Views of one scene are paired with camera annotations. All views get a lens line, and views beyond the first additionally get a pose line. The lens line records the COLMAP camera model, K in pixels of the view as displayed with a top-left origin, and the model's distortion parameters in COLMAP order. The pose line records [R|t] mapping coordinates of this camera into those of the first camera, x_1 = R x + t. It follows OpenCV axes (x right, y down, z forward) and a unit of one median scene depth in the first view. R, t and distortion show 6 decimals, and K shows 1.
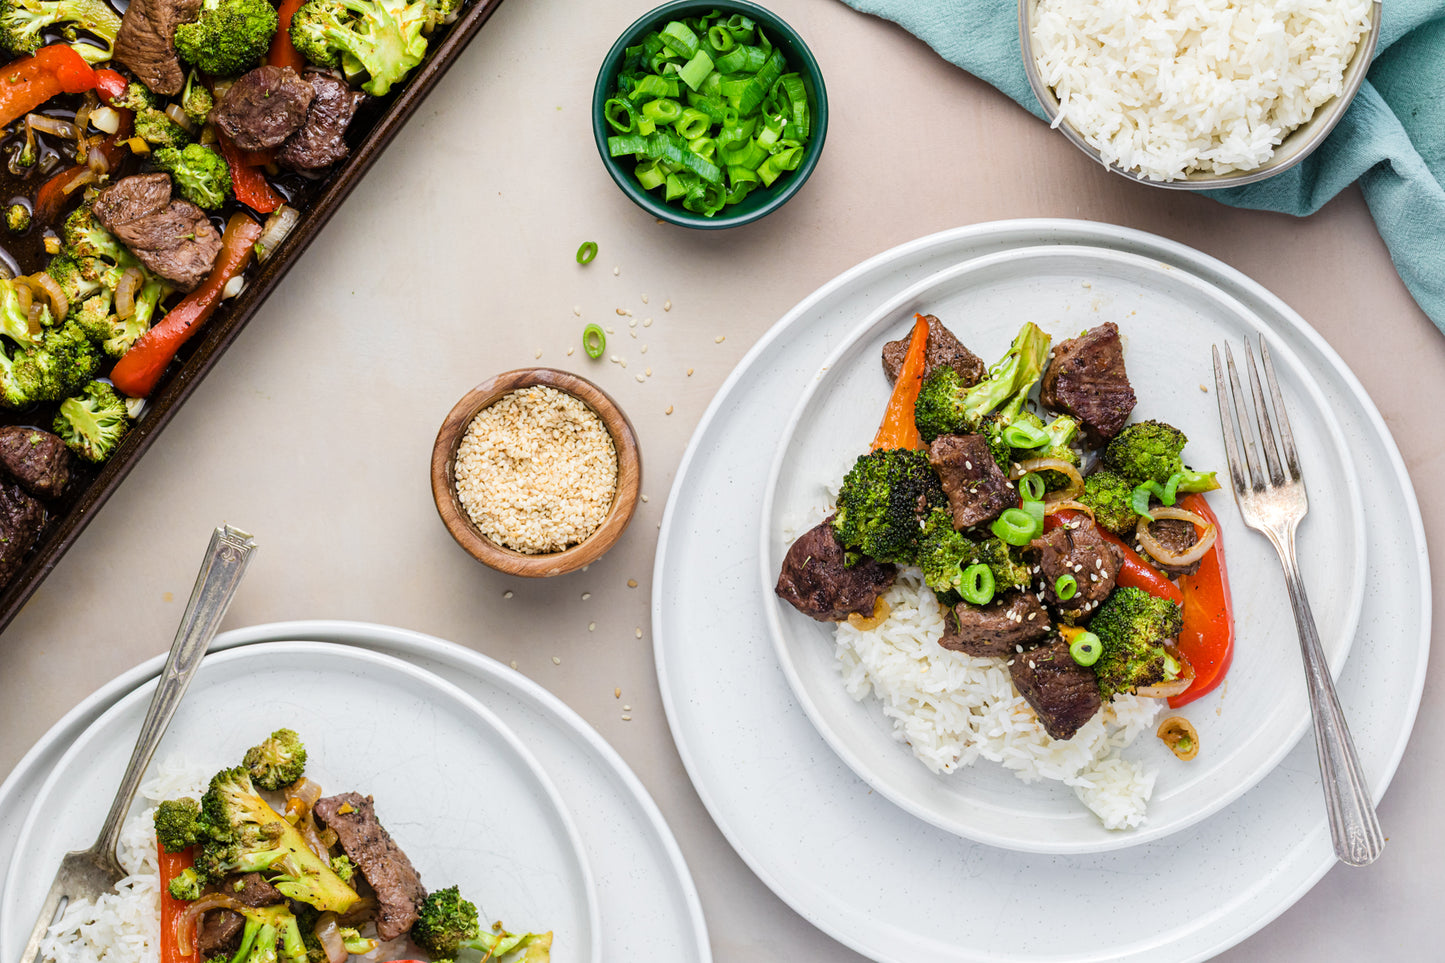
lens RADIAL K [[5193.2, 0, 722.5], [0, 5193.2, 481.5], [0, 0, 1]] dist [-0.024780, 2.195262]
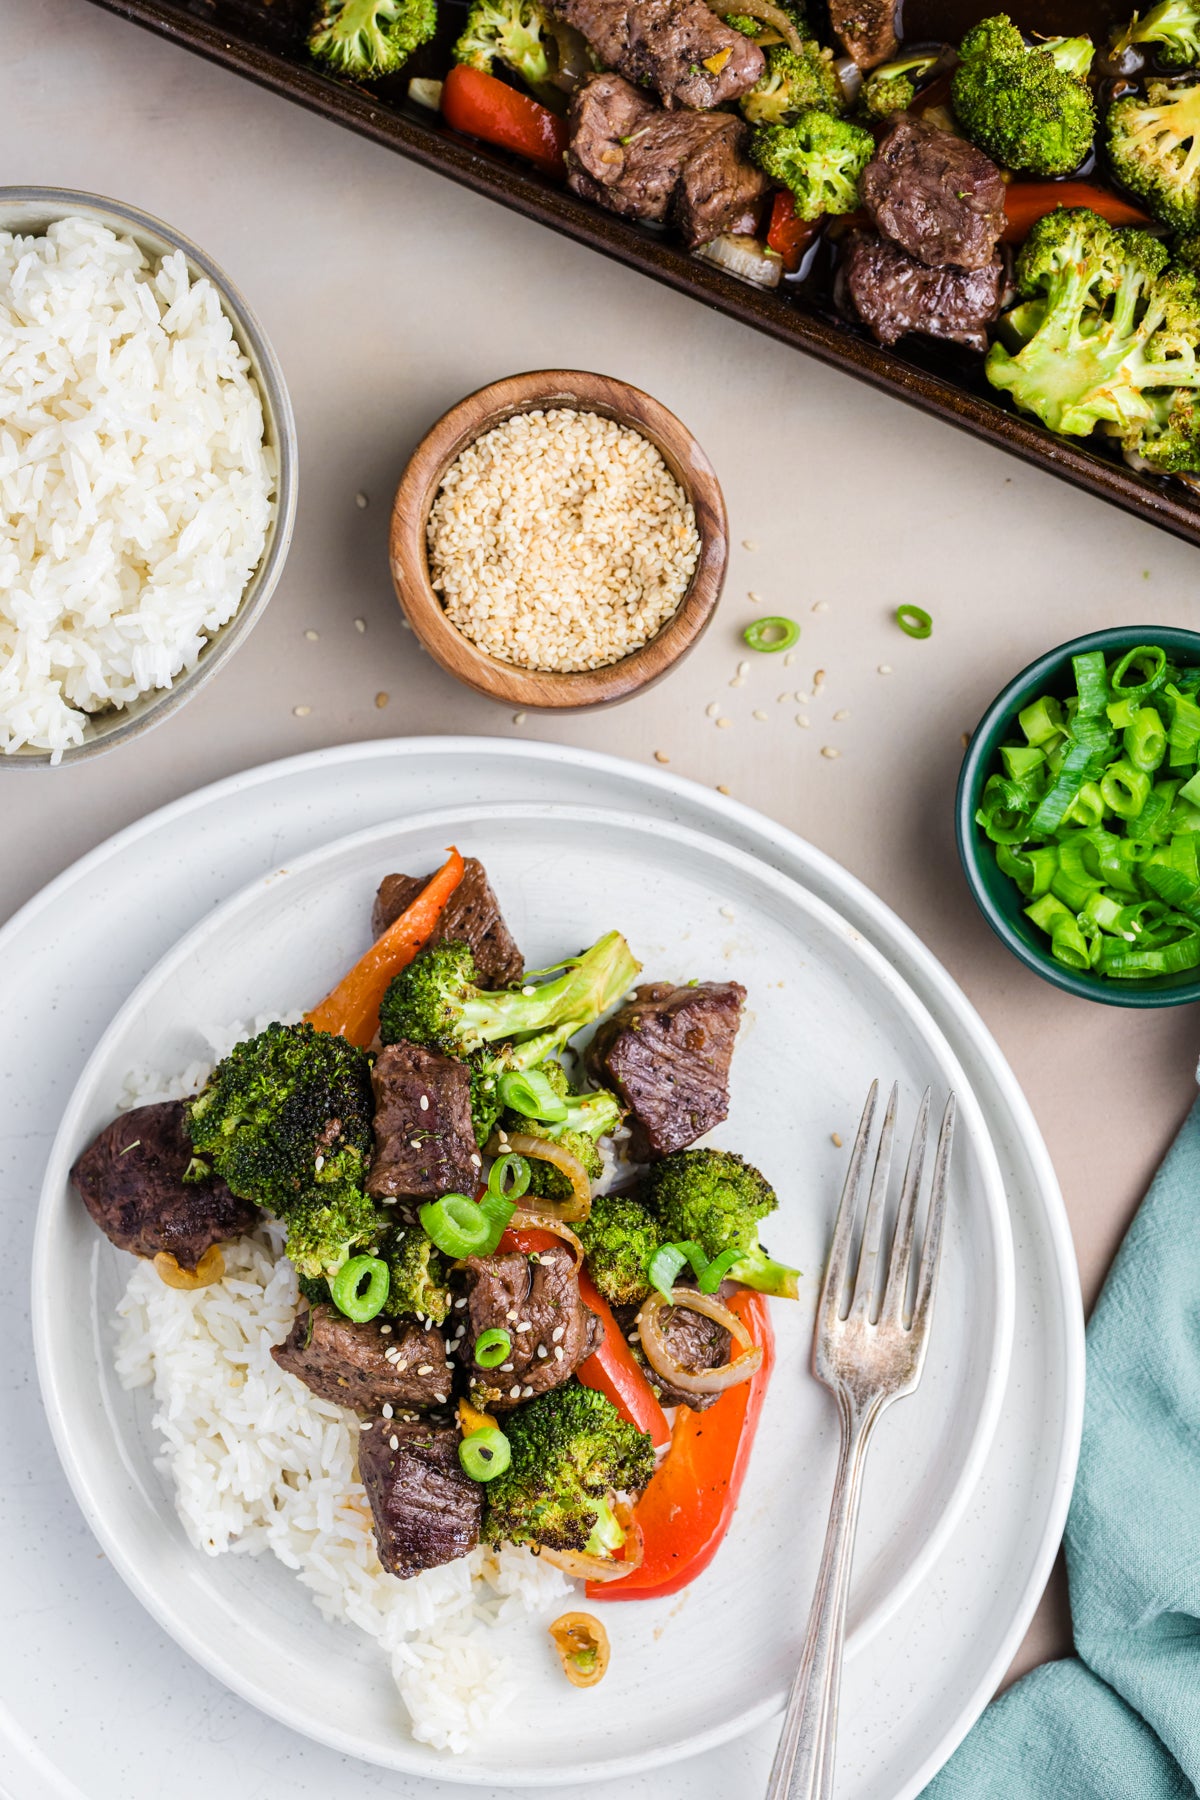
lens RADIAL K [[6469.1, 0, 600.0], [0, 6469.1, 900.0], [0, 0, 1]] dist [-0.024780, 2.195262]
pose [[0.921059, 0.389172, -0.013967, 0.067194], [-0.389423, 0.920472, -0.032893, -0.008033], [0.000055, 0.035735, 0.999361, 0.232814]]
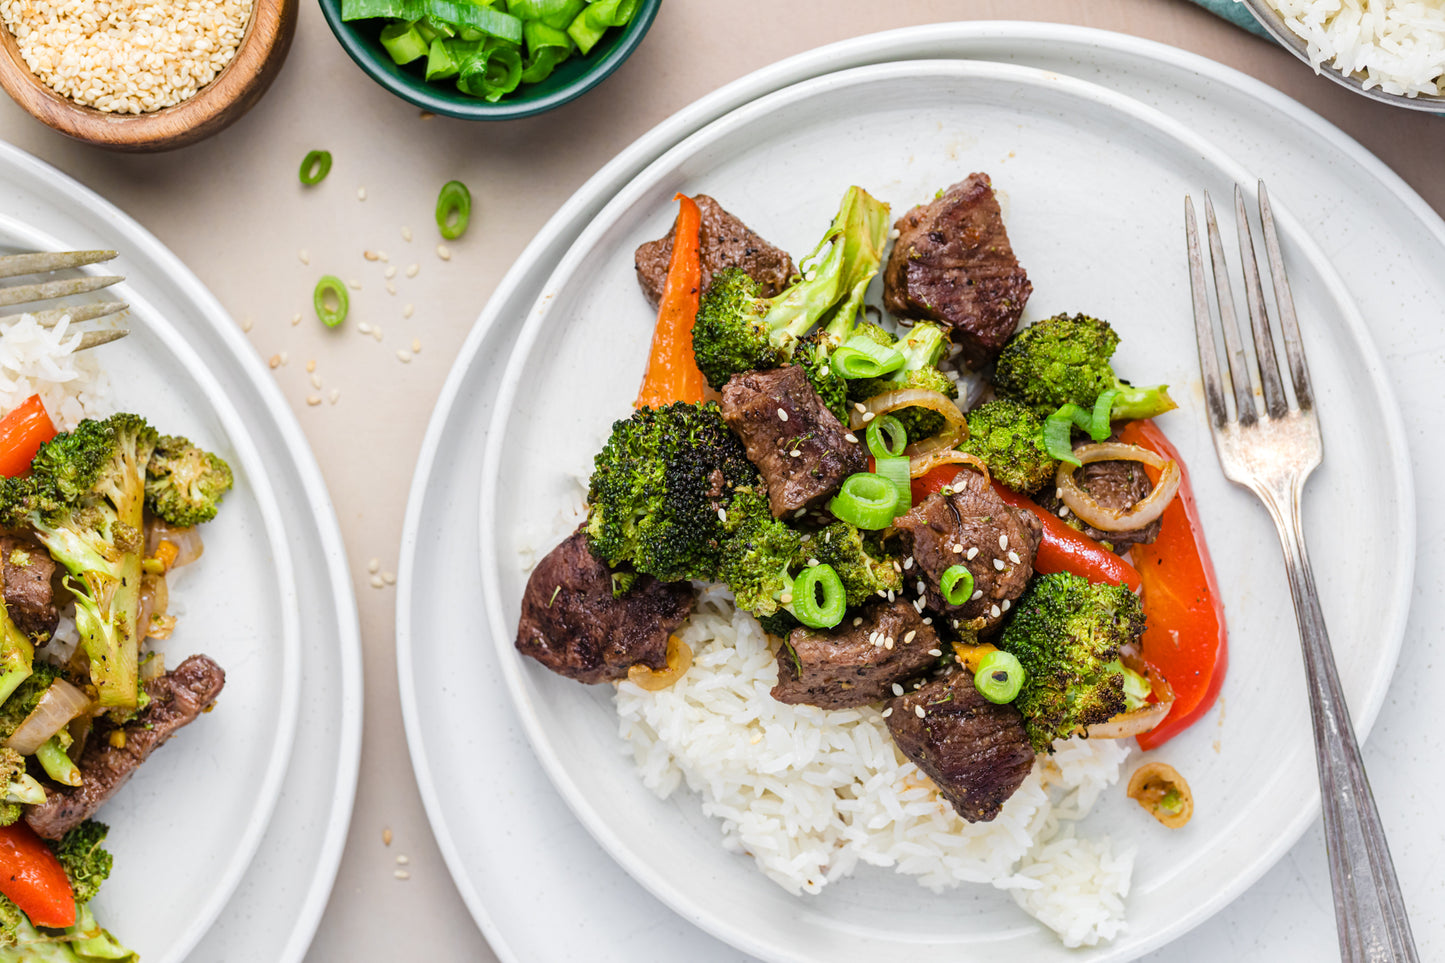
lens RADIAL K [[5193.2, 0, 722.5], [0, 5193.2, 481.5], [0, 0, 1]] dist [-0.024780, 2.195262]
pose [[0.992411, -0.122629, 0.009028, 0.032915], [0.122704, 0.992409, -0.008263, 0.009340], [-0.007947, 0.009309, 0.999925, 0.356503]]
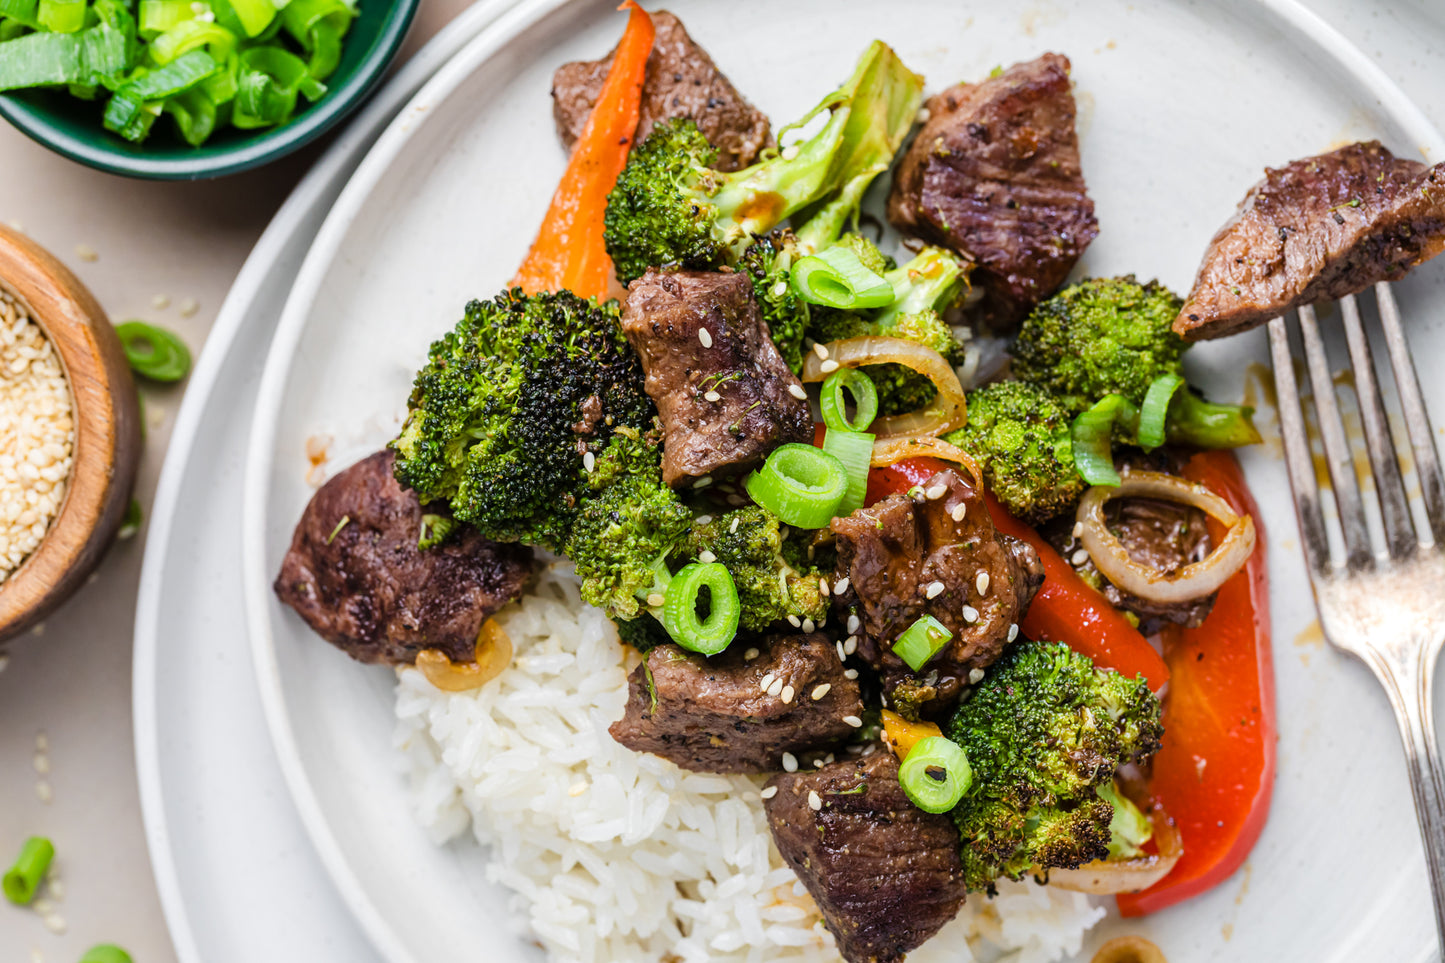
lens RADIAL K [[5193.2, 0, 722.5], [0, 5193.2, 481.5], [0, 0, 1]] dist [-0.024780, 2.195262]
pose [[0.996761, 0.080069, -0.007481, 0.052624], [-0.080115, 0.996767, -0.006034, 0.011519], [0.006974, 0.006614, 0.999954, 0.554112]]
